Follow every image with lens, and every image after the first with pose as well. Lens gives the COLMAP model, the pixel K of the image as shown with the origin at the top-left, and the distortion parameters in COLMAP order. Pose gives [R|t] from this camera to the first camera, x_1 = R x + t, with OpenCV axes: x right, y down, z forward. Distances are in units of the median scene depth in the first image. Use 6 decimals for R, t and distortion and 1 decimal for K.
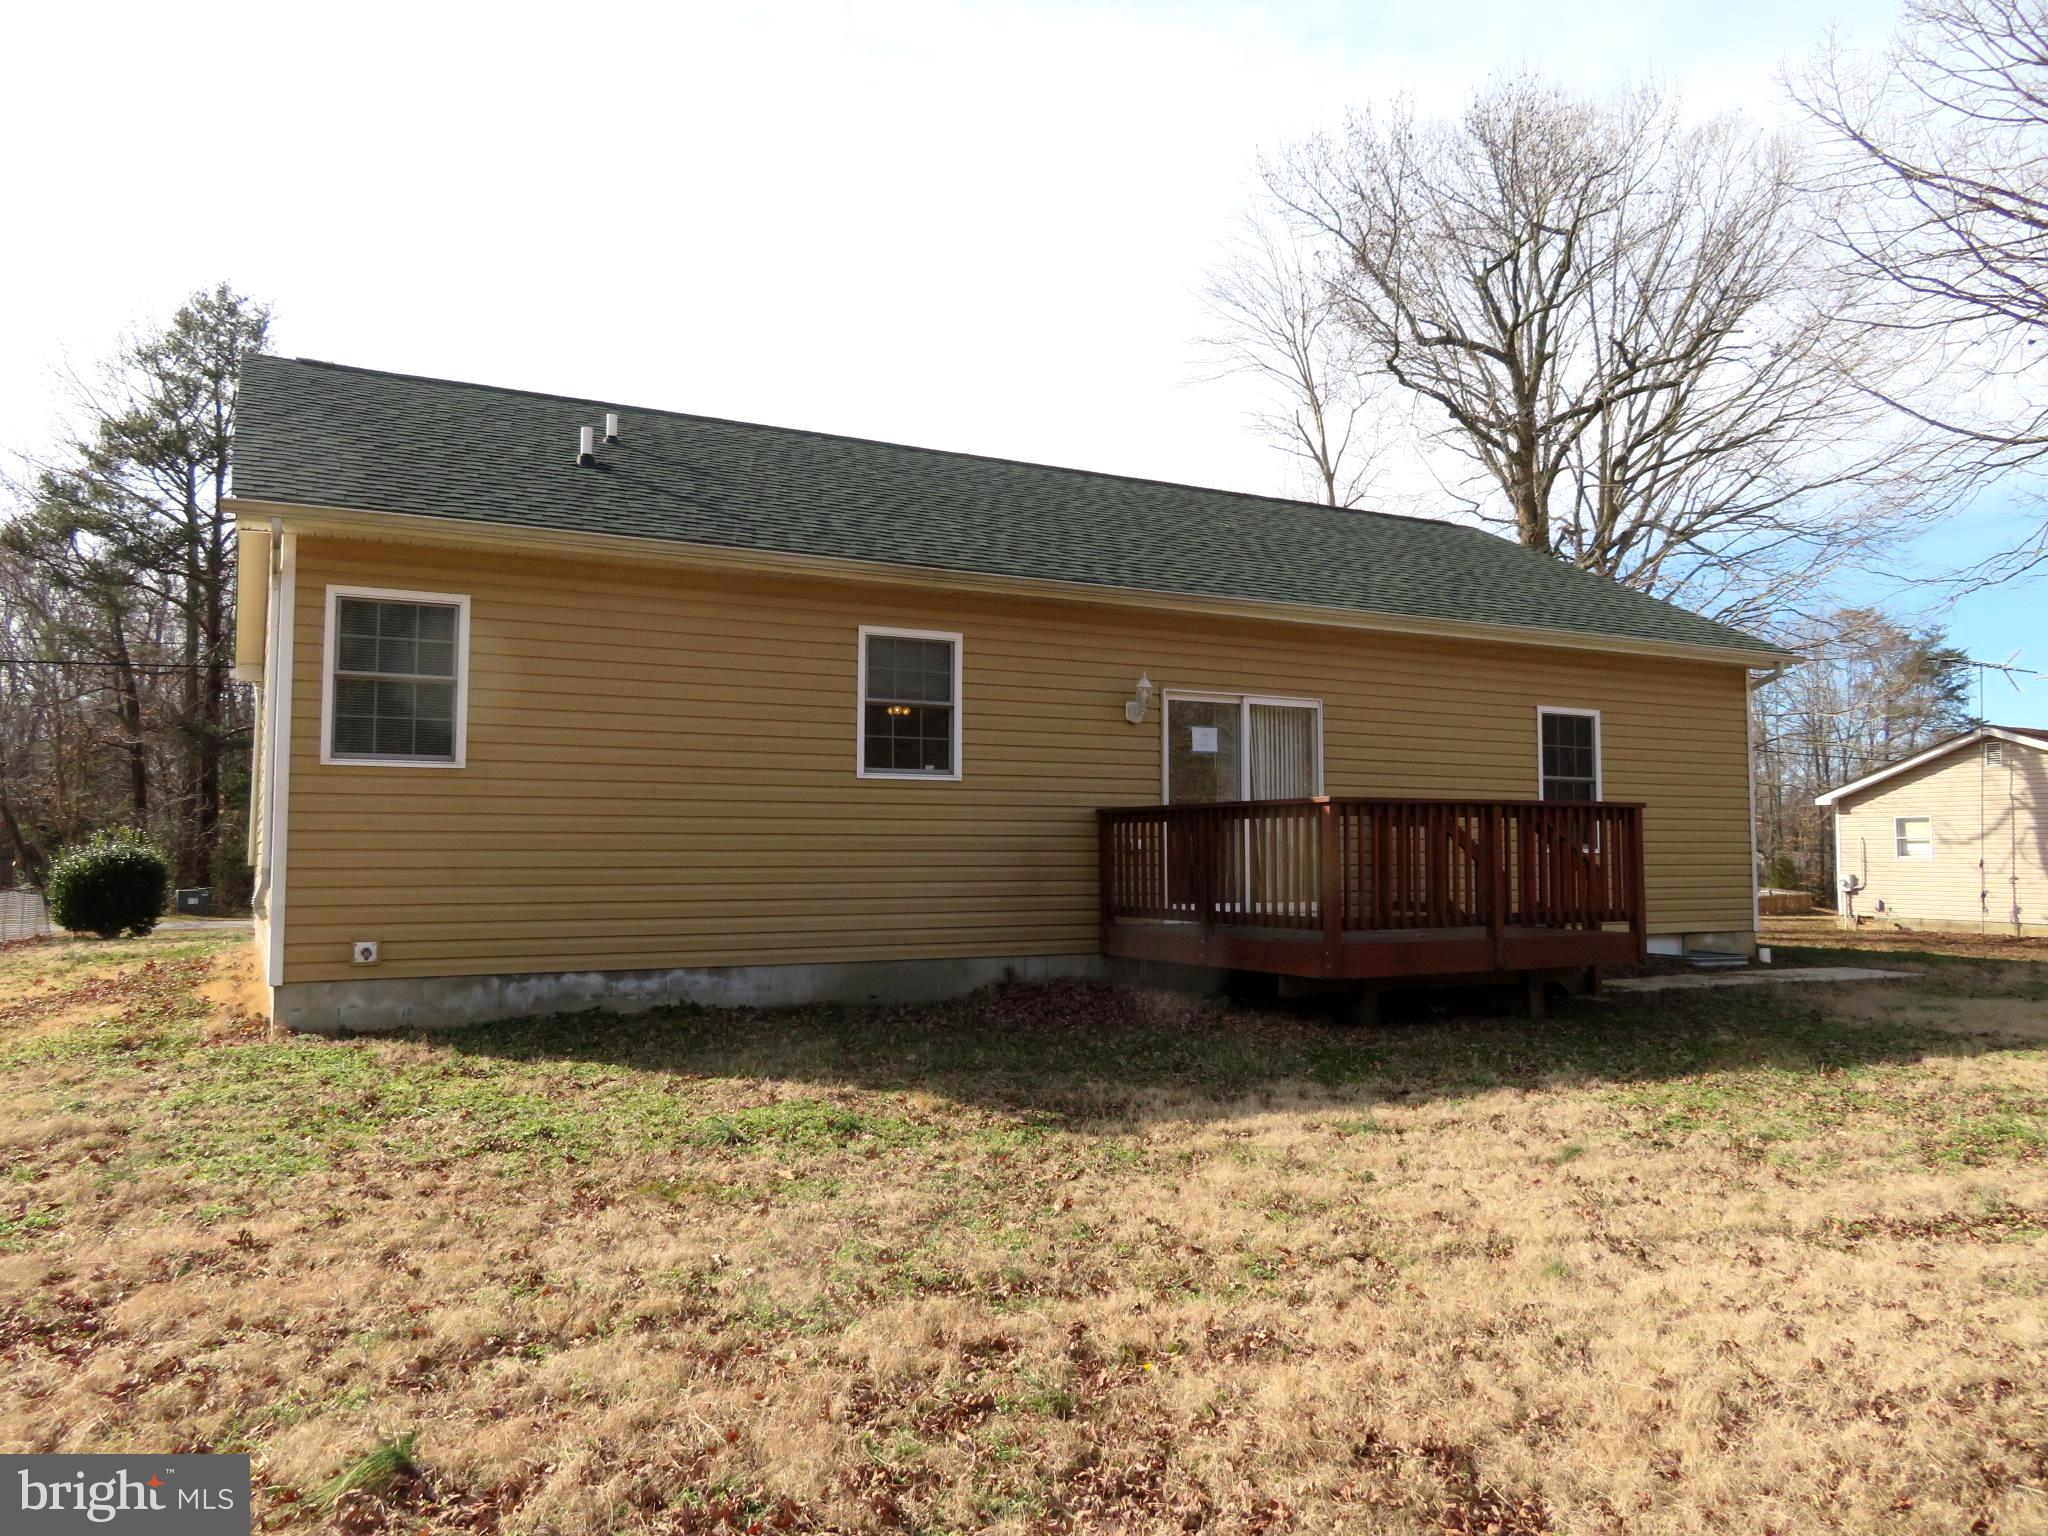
lens RADIAL K [[1457.0, 0, 1025.0], [0, 1457.0, 762.1], [0, 0, 1]] dist [0.003393, 0.010005]
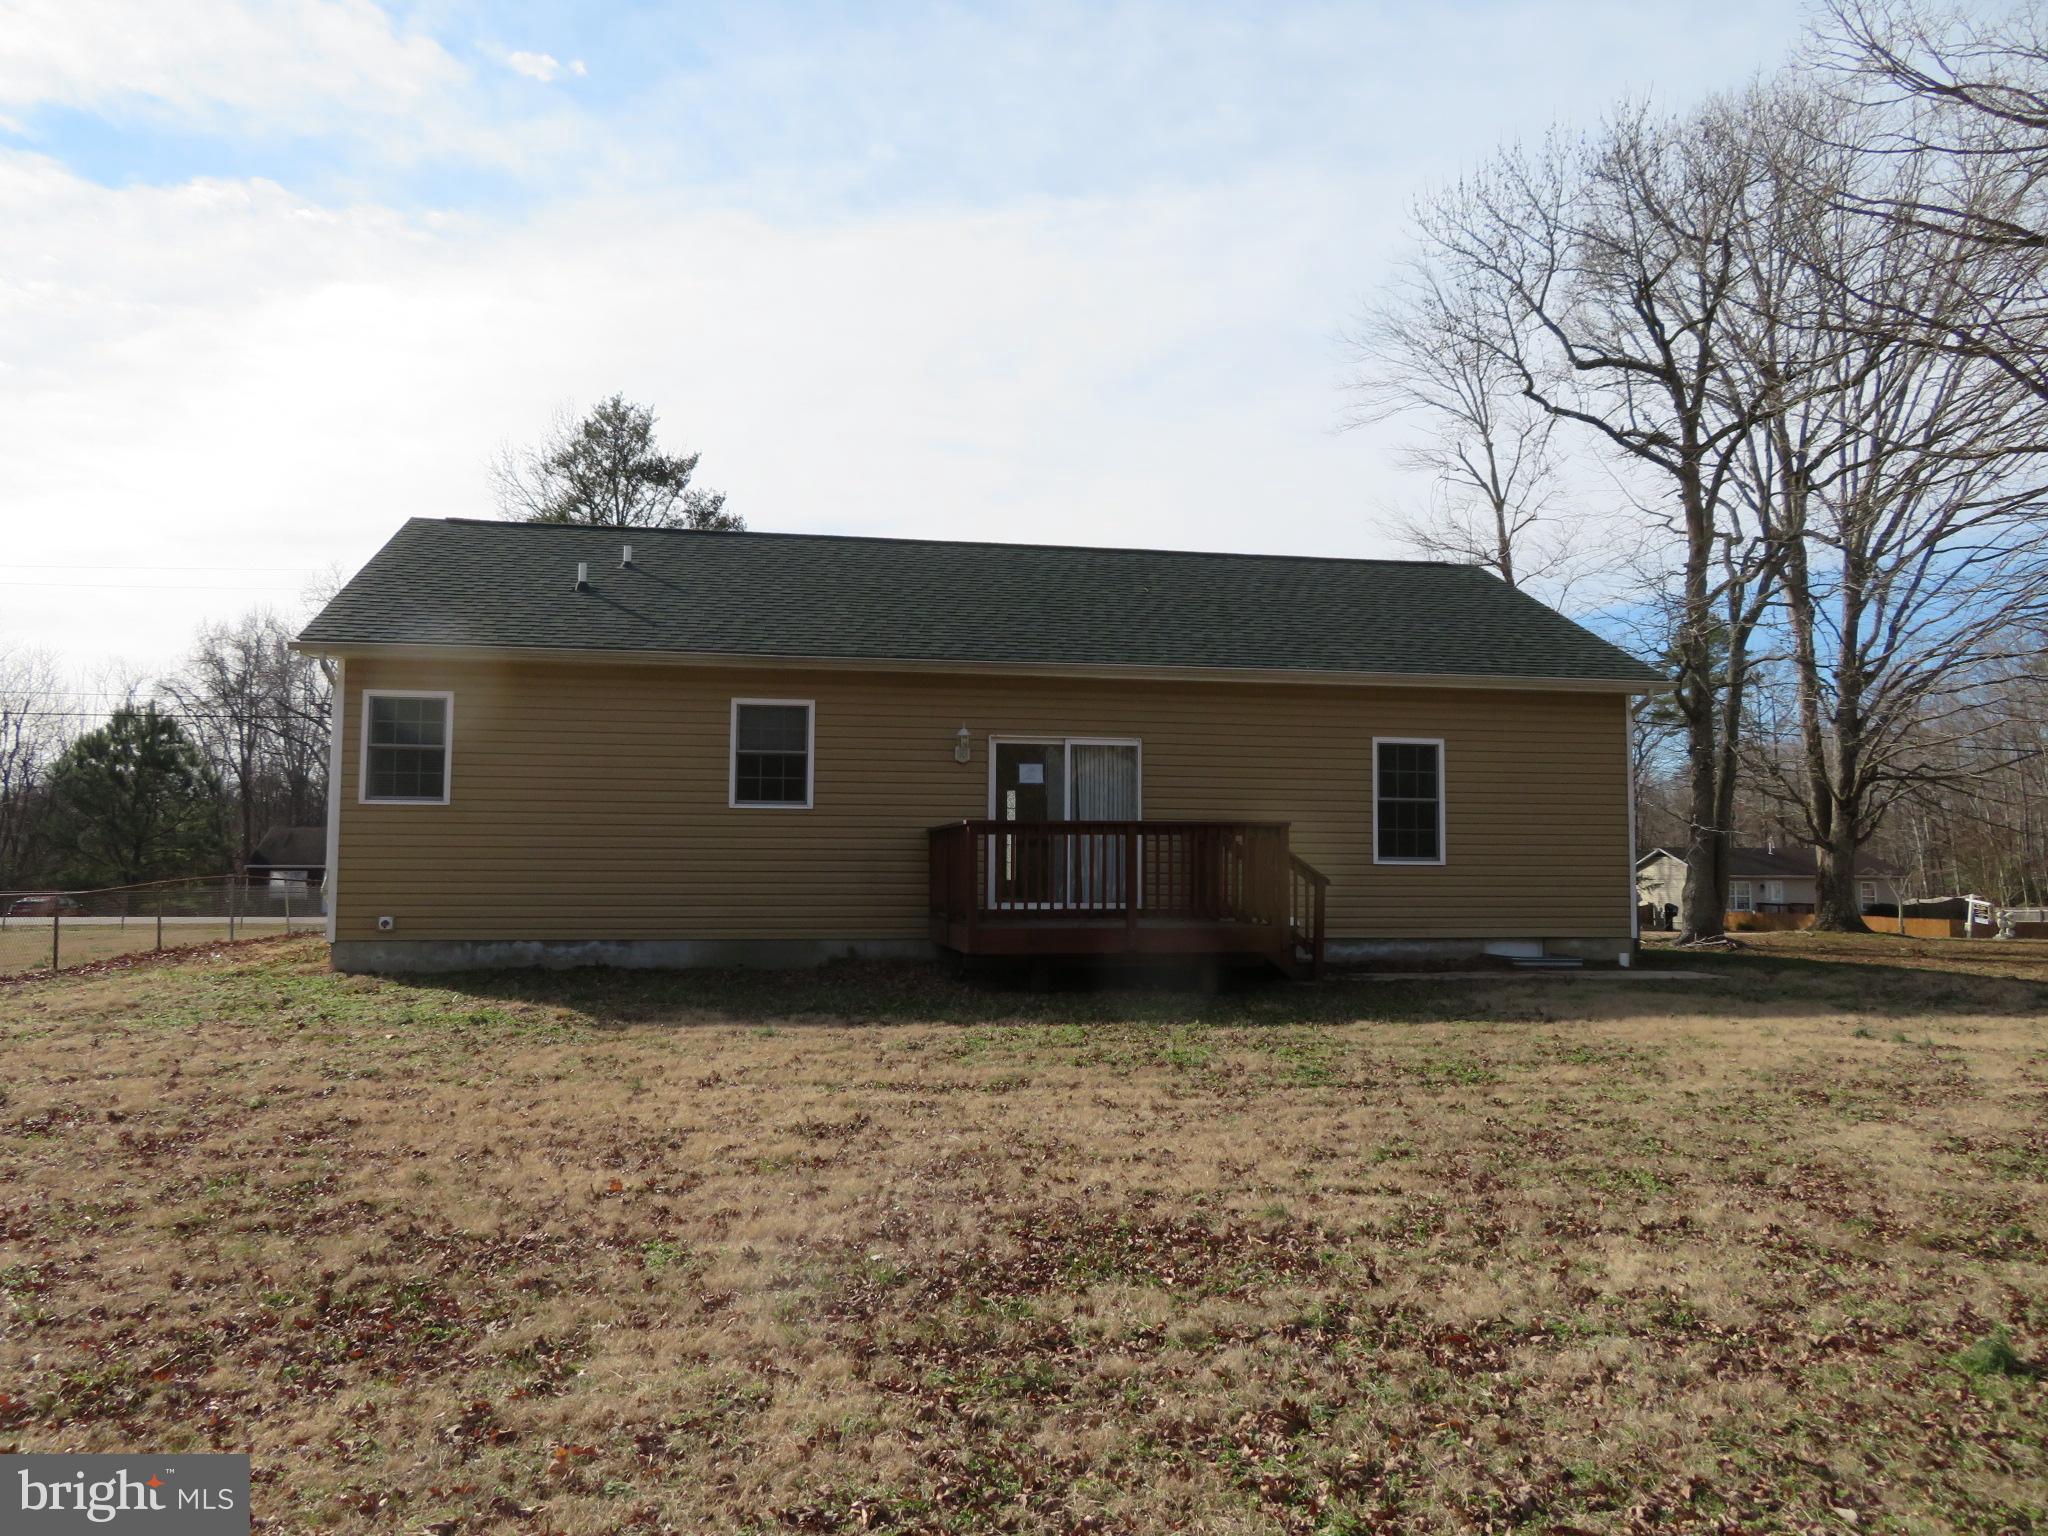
lens RADIAL K [[1457.0, 0, 1020.6], [0, 1457.0, 771.9], [0, 0, 1]] dist [0.003393, 0.010005]
pose [[0.955364, -0.017165, -0.294932, 0.516619], [0.015367, 0.999847, -0.008411, -0.006788], [0.295031, 0.003503, 0.955481, -0.230240]]
